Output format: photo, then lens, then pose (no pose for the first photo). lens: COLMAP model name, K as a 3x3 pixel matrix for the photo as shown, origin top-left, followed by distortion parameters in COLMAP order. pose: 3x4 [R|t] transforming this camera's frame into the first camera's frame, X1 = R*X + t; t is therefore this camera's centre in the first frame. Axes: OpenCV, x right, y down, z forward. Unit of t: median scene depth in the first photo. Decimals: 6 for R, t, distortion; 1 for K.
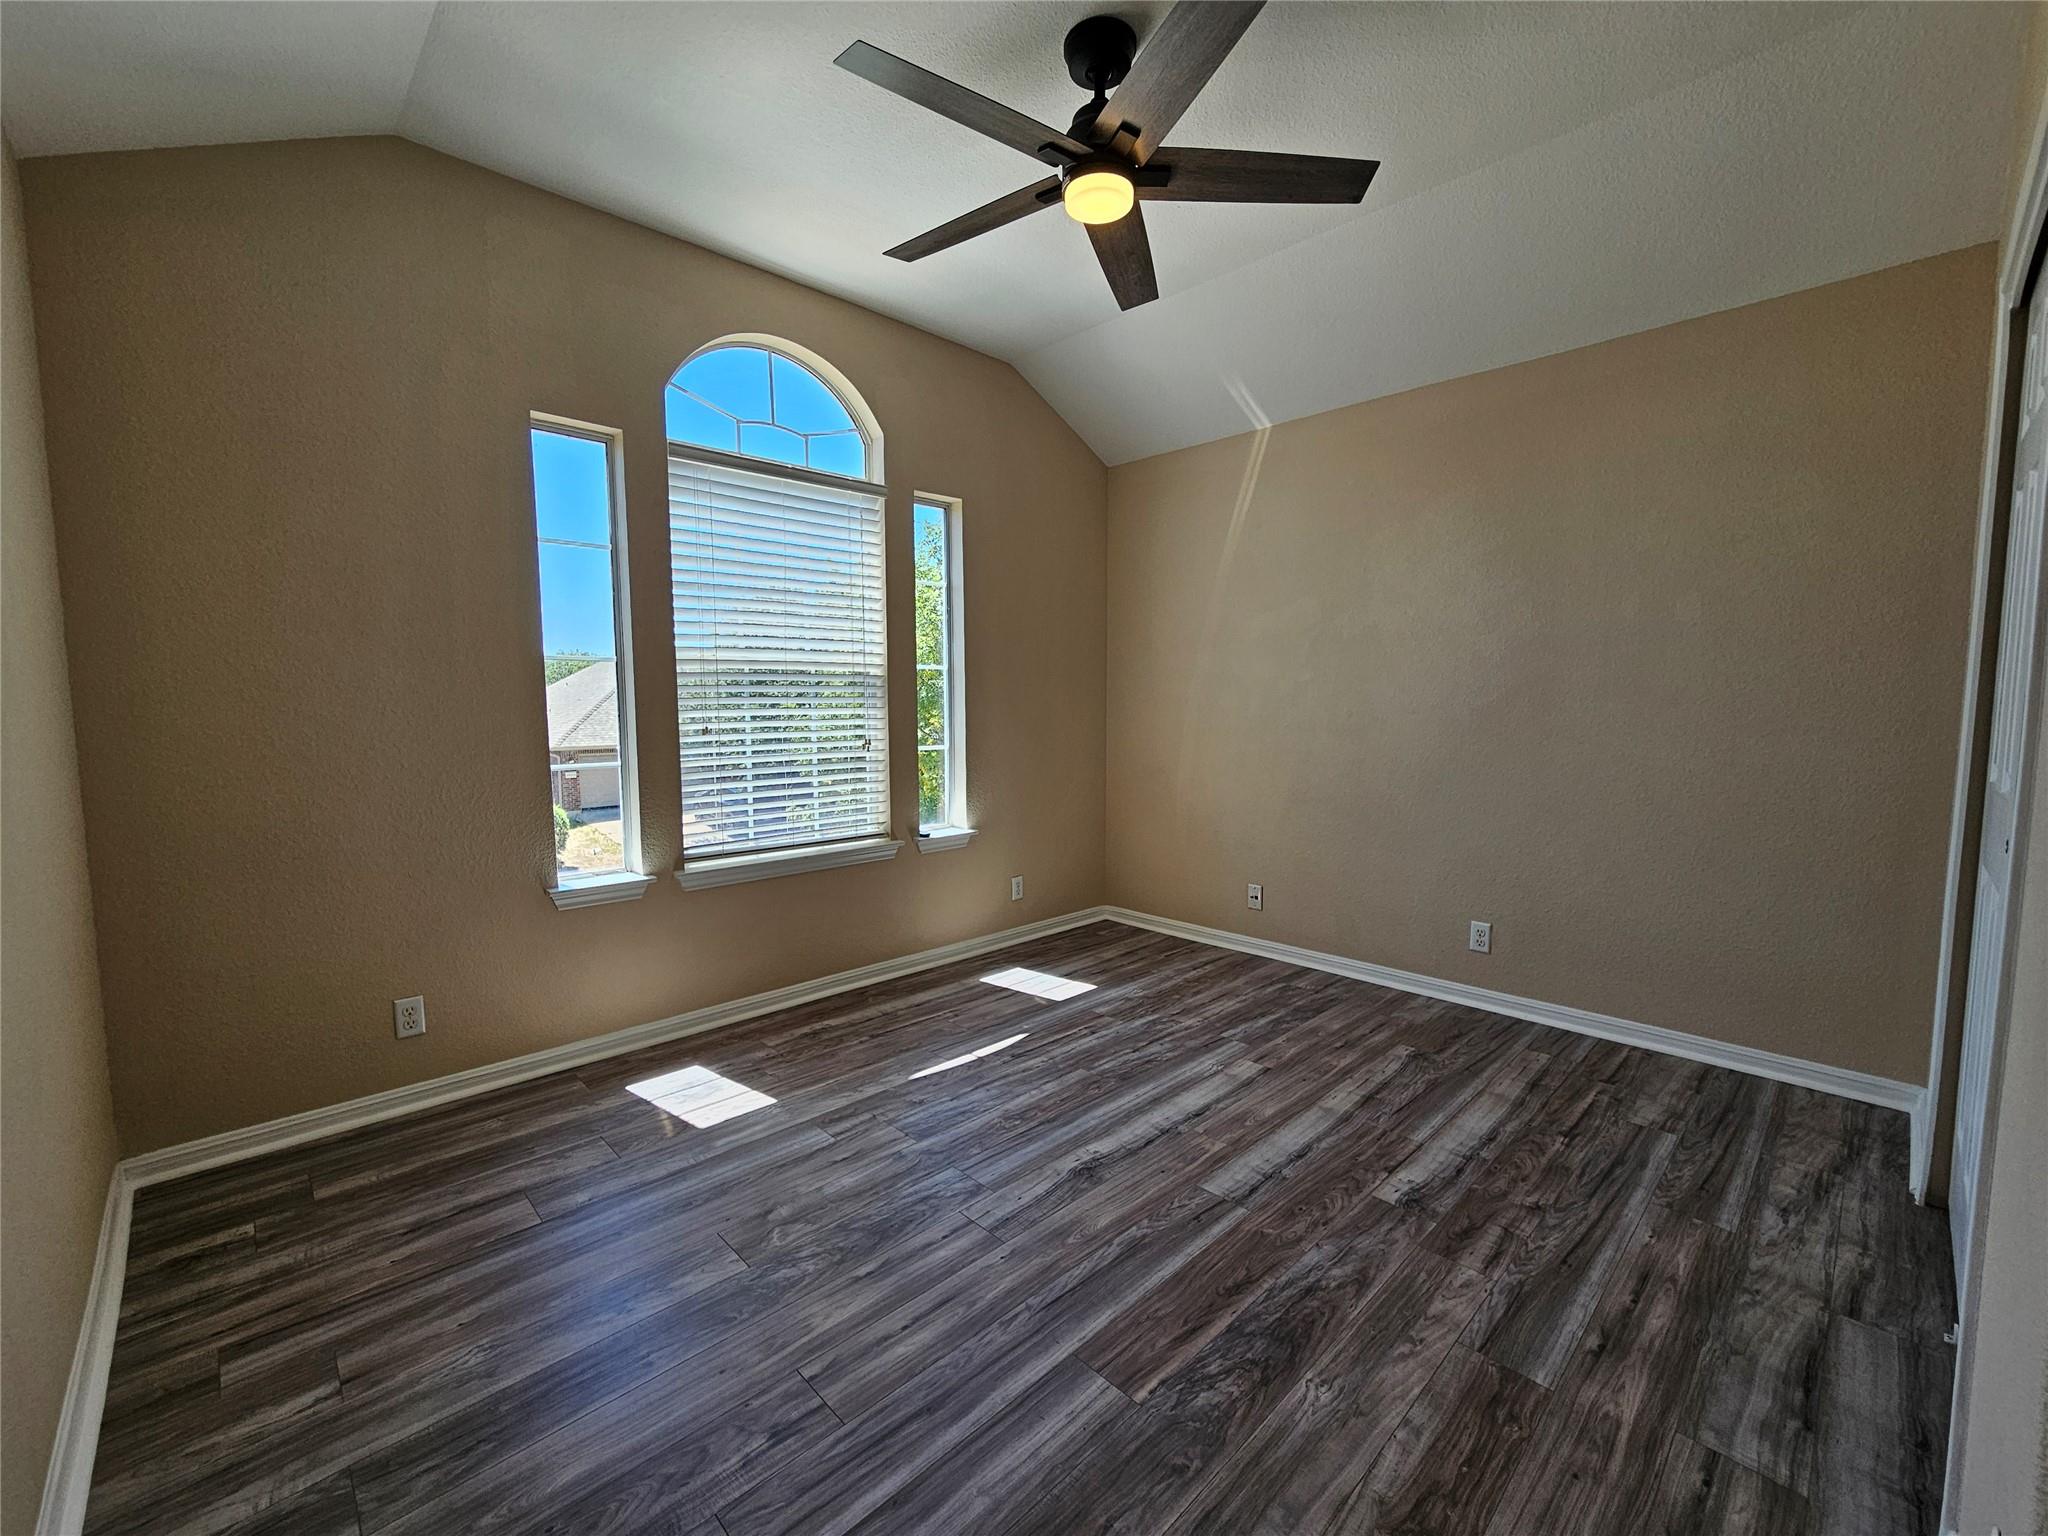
lens RADIAL K [[843.6, 0, 1022.7], [0, 843.6, 773.8], [0, 0, 1]] dist [-0.003101, 0.001167]
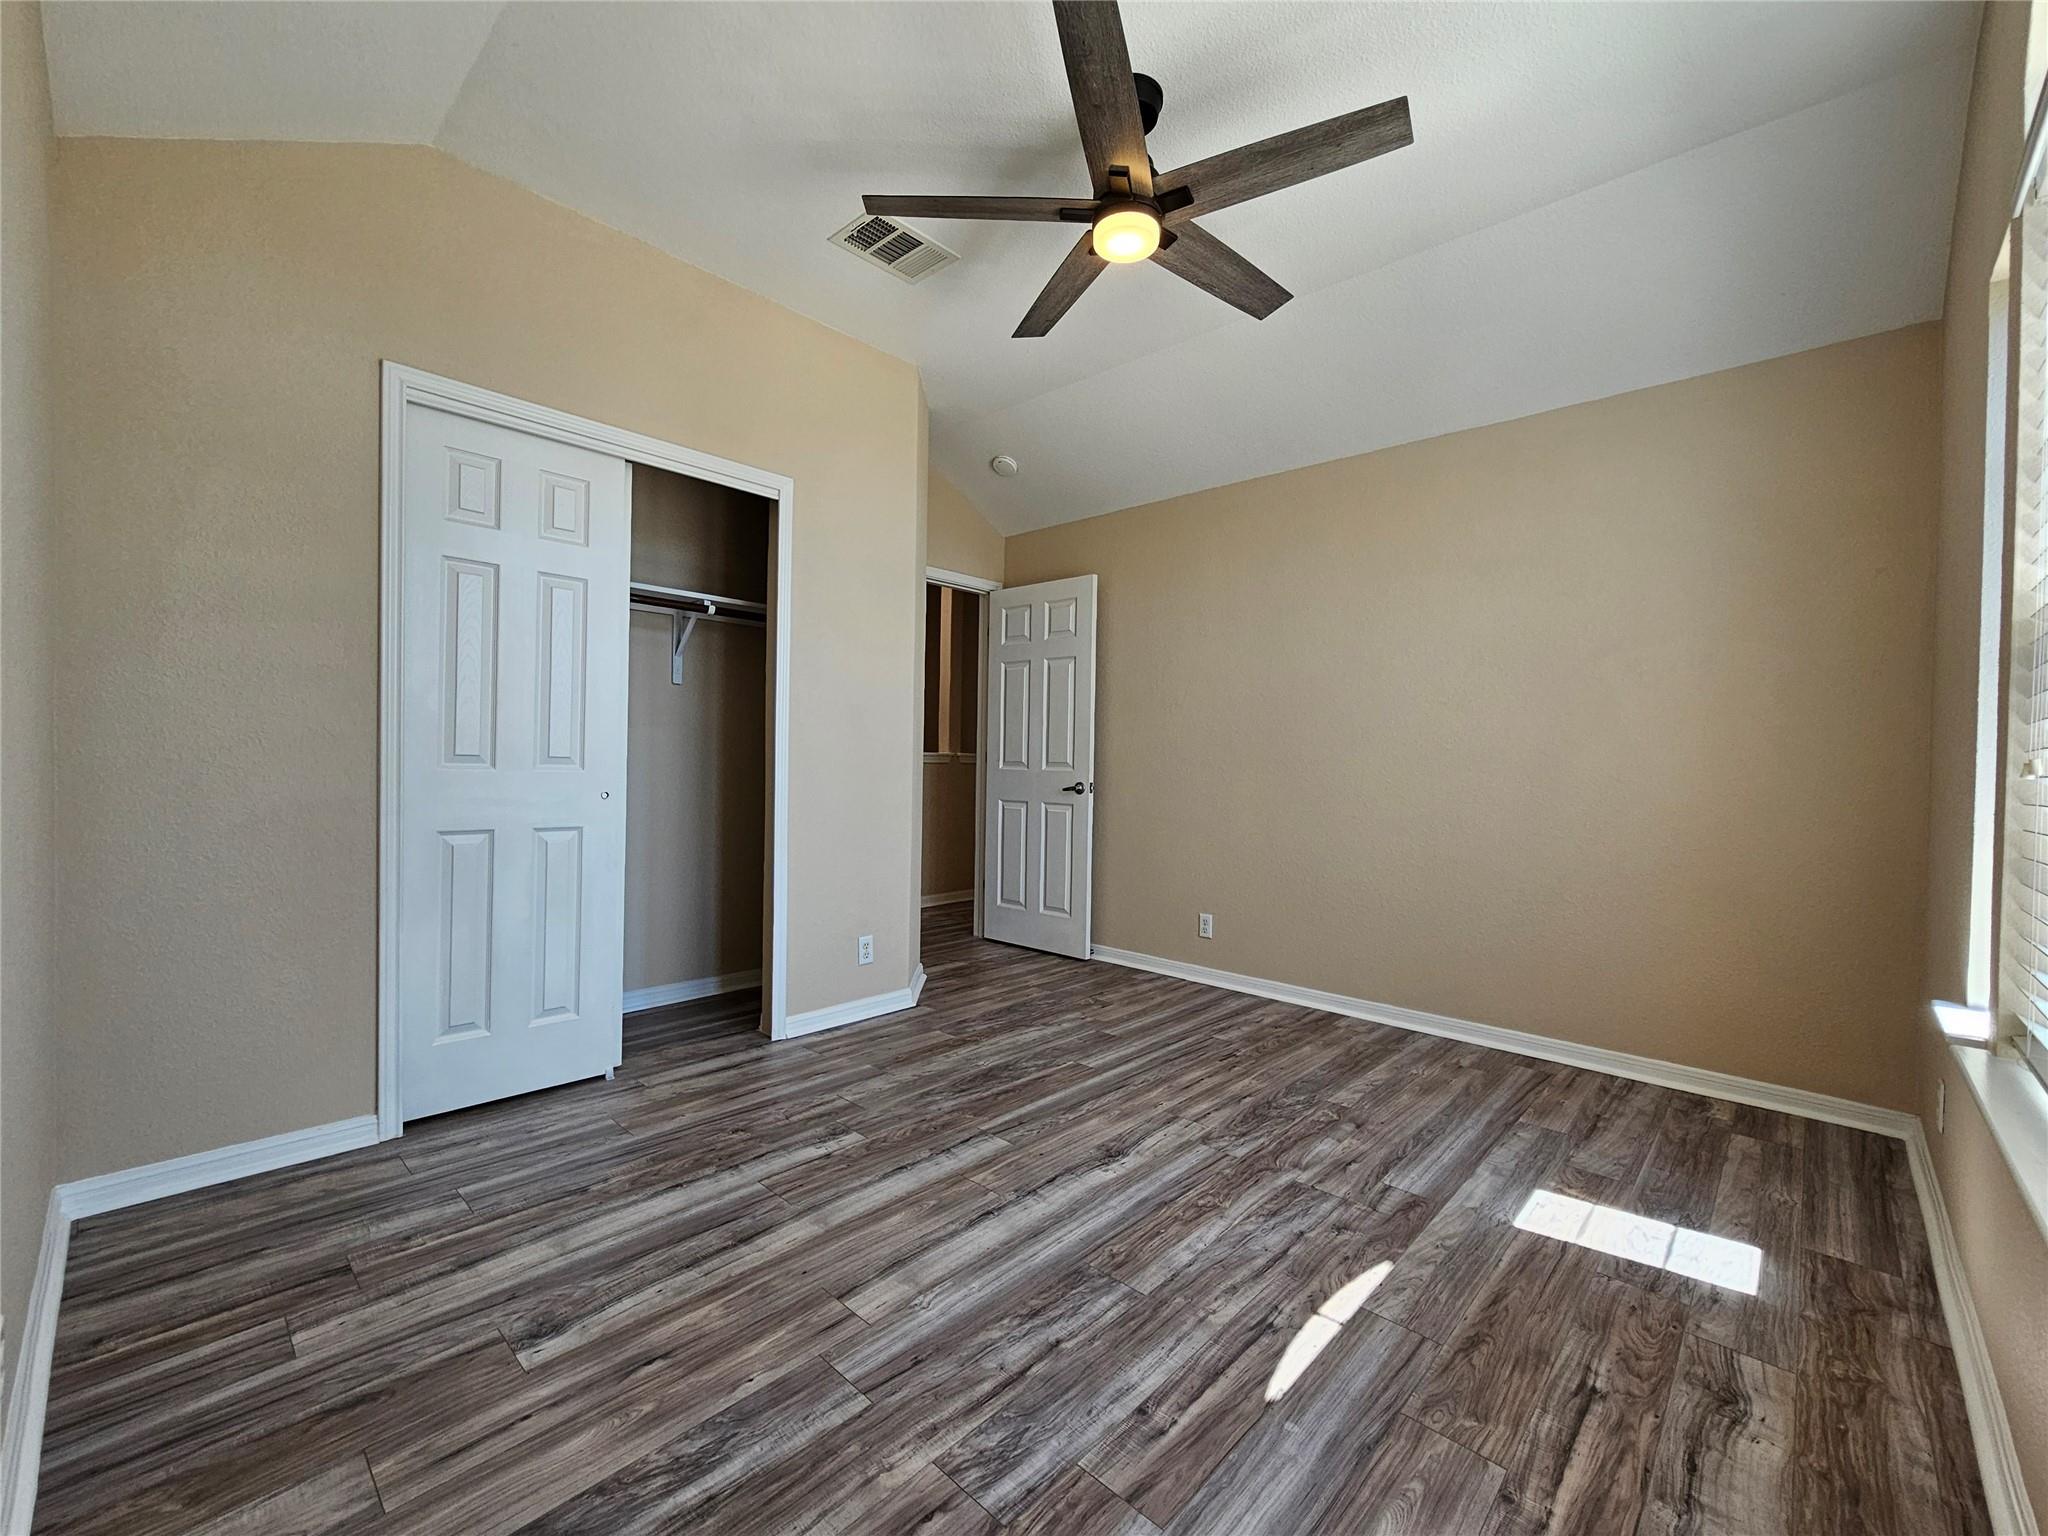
lens RADIAL K [[843.6, 0, 1022.7], [0, 843.6, 773.8], [0, 0, 1]] dist [-0.003101, 0.001167]
pose [[-0.998684, -0.013178, -0.049554, 0.230041], [-0.018328, 0.994309, 0.104945, -0.110235], [0.047890, 0.105716, -0.993243, 1.851062]]
